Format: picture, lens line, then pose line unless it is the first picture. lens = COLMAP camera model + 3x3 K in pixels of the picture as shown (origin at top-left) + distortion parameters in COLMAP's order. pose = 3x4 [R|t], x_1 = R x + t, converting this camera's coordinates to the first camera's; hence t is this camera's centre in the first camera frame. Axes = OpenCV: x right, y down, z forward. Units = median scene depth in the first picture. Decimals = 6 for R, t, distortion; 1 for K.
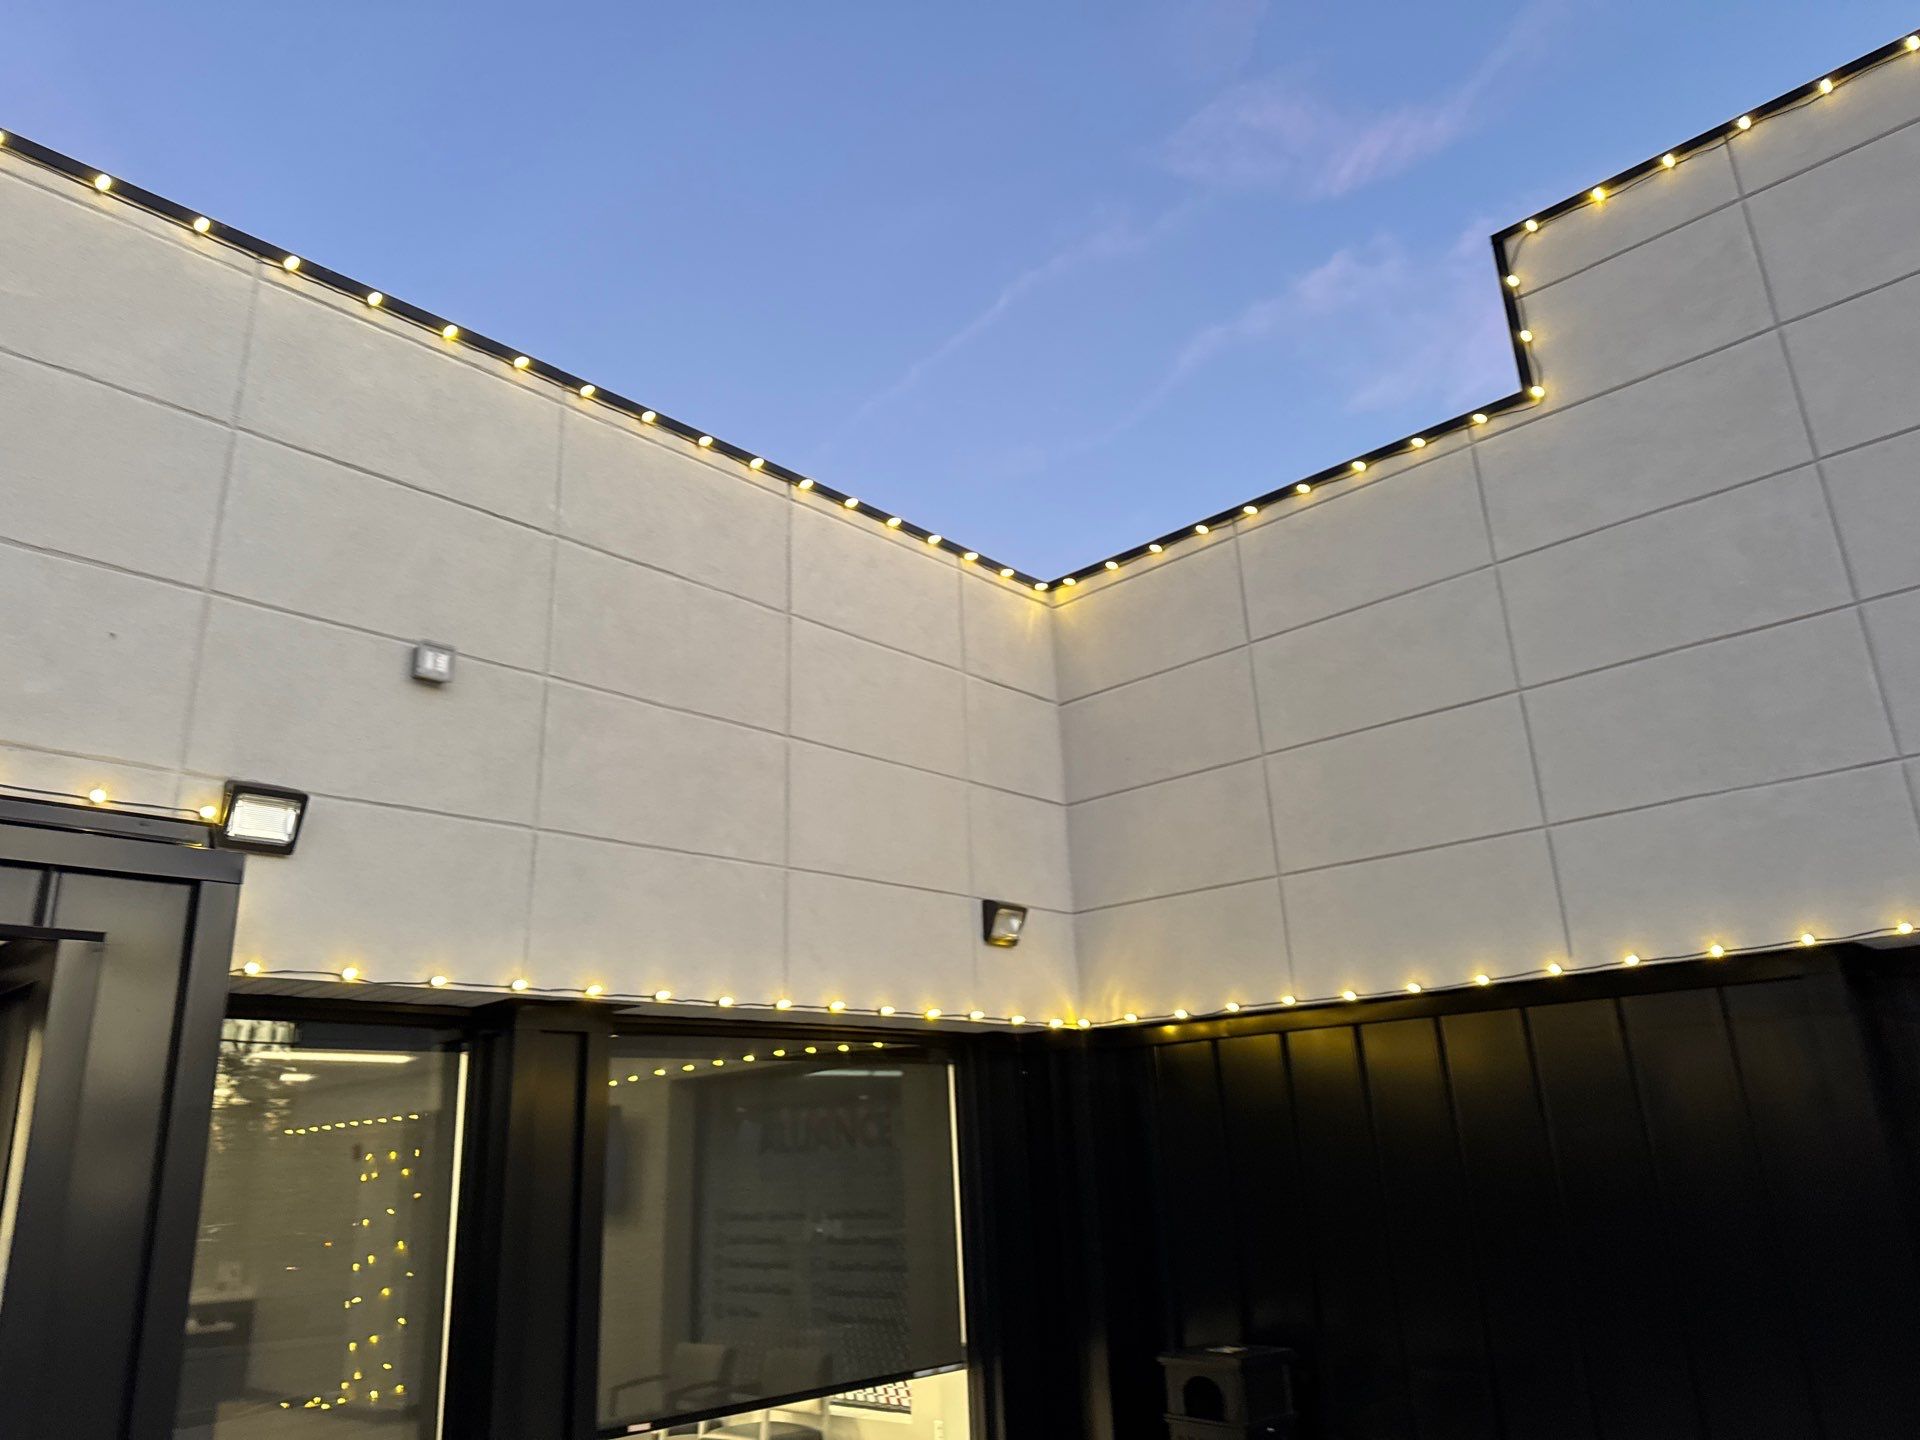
lens RADIAL K [[1264.1, 0, 972.6], [0, 1264.1, 720.5], [0, 0, 1]] dist [0.008578, -0.005050]
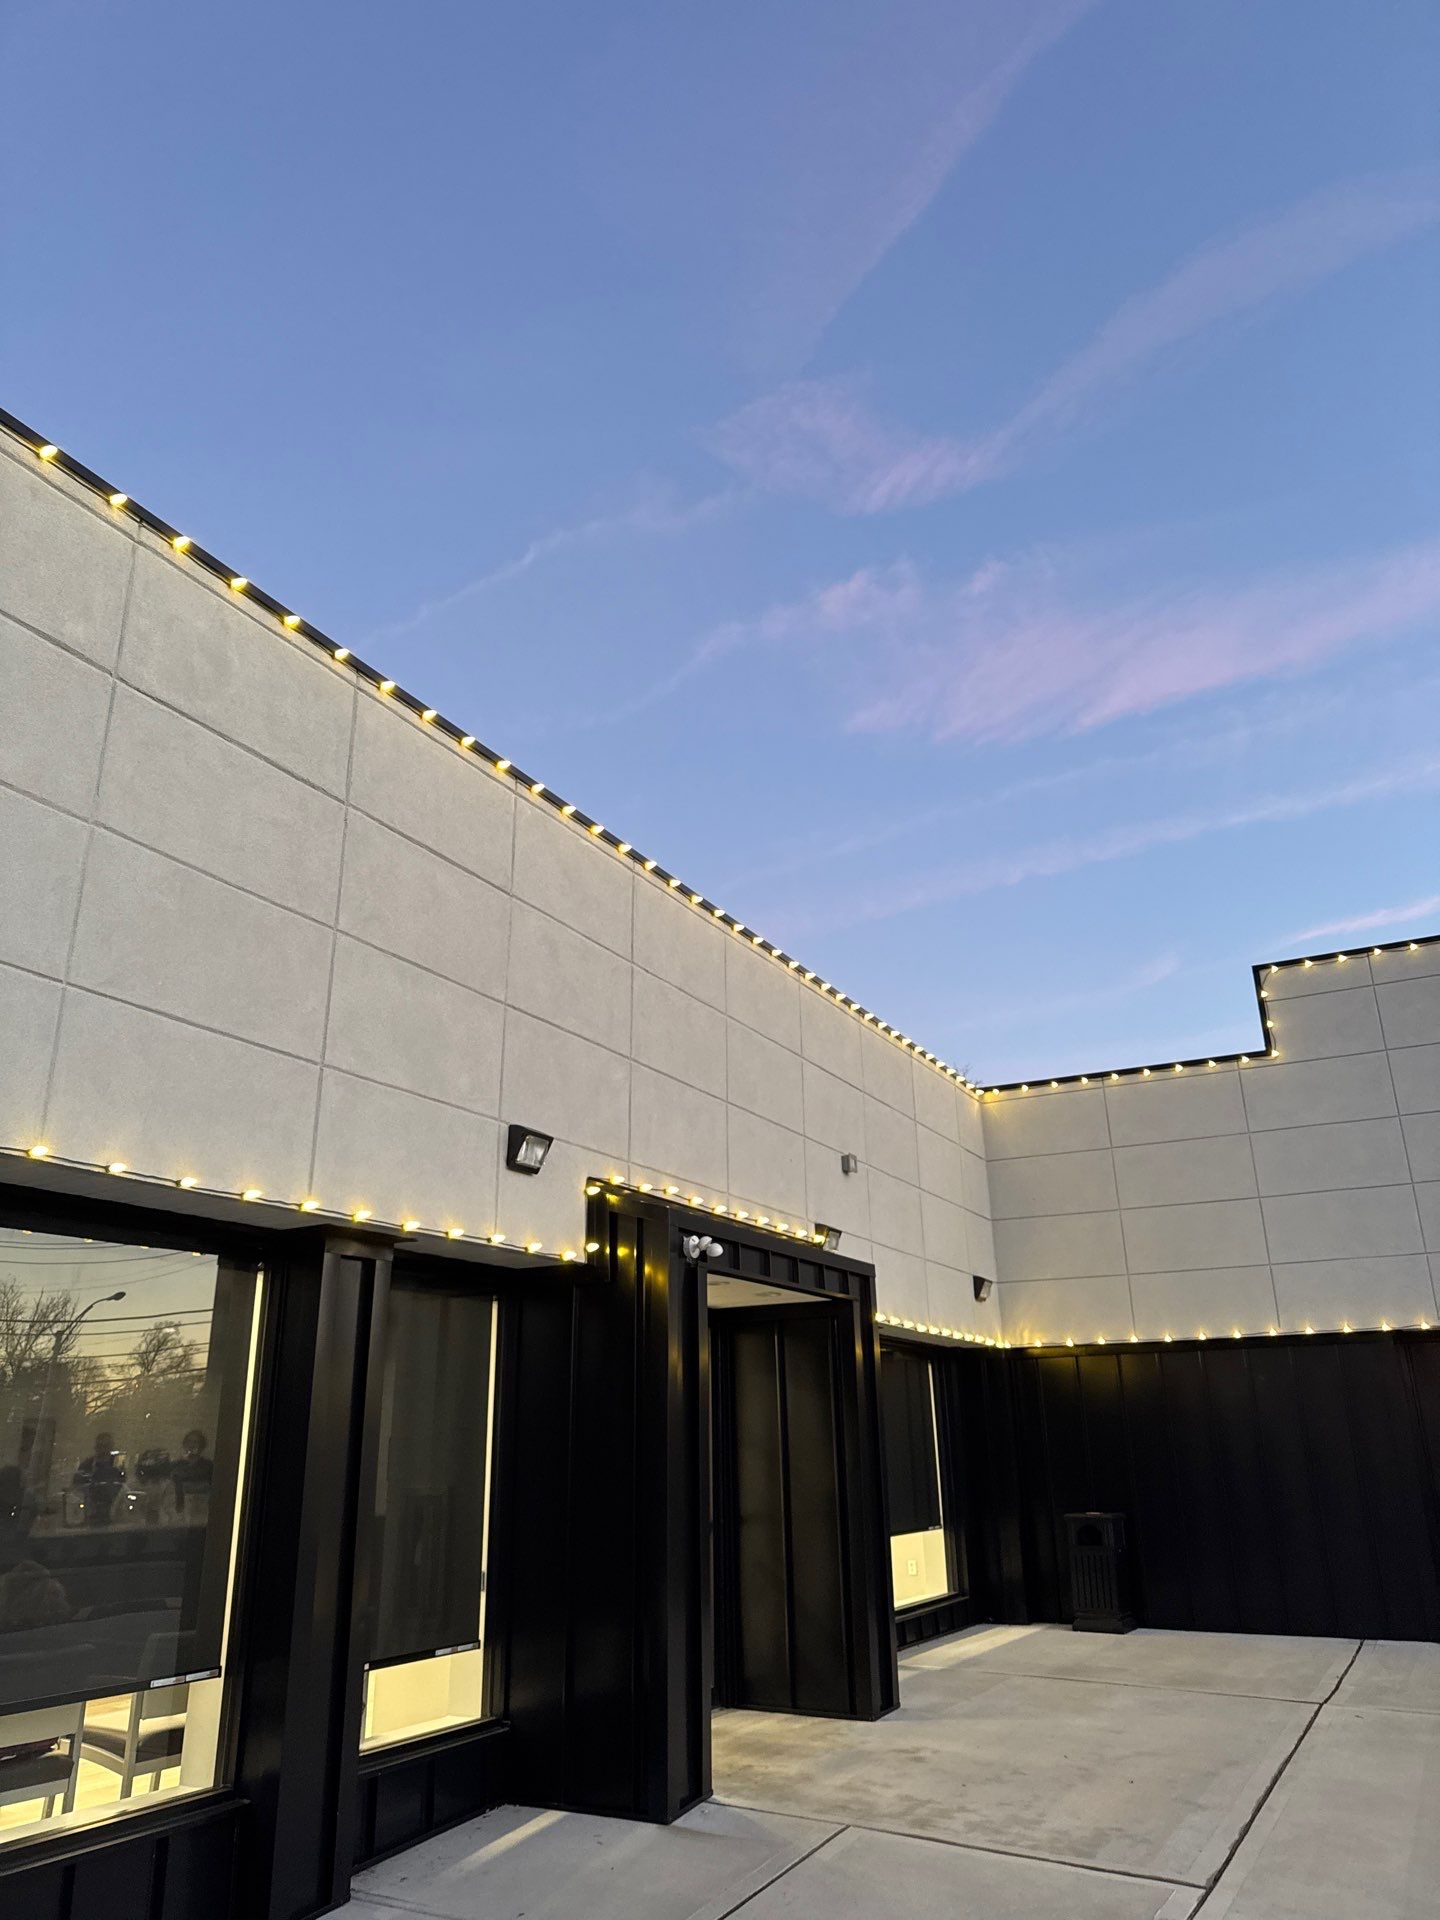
lens RADIAL K [[1358.0, 0, 718.8], [0, 1358.0, 961.2], [0, 0, 1]] dist [0.080355, -0.069363]
pose [[0.966336, 0.090227, 0.240942, -0.868403], [-0.088083, 0.995919, -0.019676, -0.246263], [-0.241734, -0.002209, 0.970340, -0.851588]]
